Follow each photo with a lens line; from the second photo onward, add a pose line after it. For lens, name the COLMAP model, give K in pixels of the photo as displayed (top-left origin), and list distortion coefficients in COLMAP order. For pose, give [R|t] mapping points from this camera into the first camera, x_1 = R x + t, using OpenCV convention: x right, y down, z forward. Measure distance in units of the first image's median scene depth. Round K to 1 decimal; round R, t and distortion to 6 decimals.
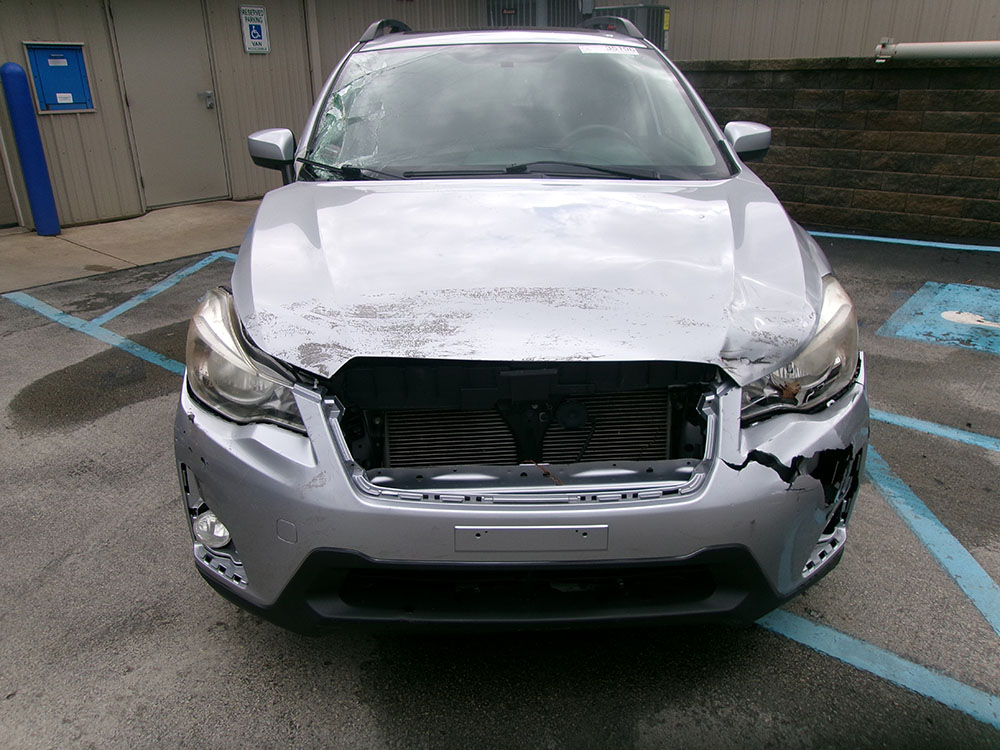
lens RADIAL K [[765.8, 0, 495.9], [0, 765.8, 372.9], [0, 0, 1]] dist [-0.008368, 0.018026]
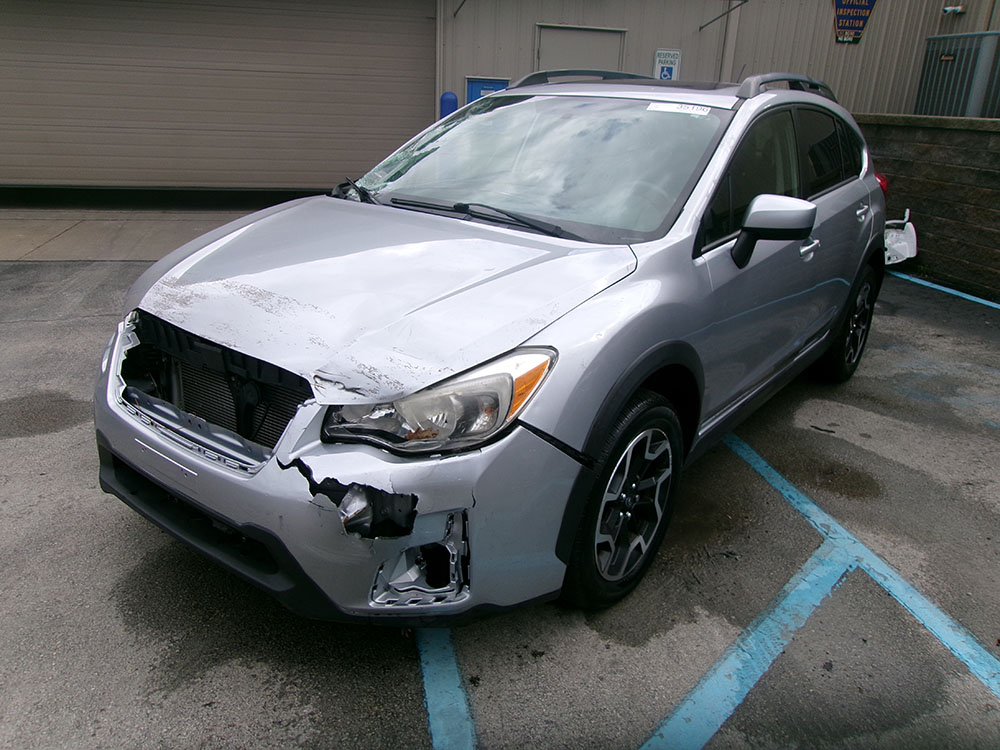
lens RADIAL K [[765.8, 0, 492.5], [0, 765.8, 375.1], [0, 0, 1]] dist [-0.008368, 0.018026]
pose [[0.778107, 0.256009, -0.573593, 1.116518], [-0.277423, 0.959348, 0.051845, -0.147911], [0.563548, 0.118787, 0.817498, 0.200365]]
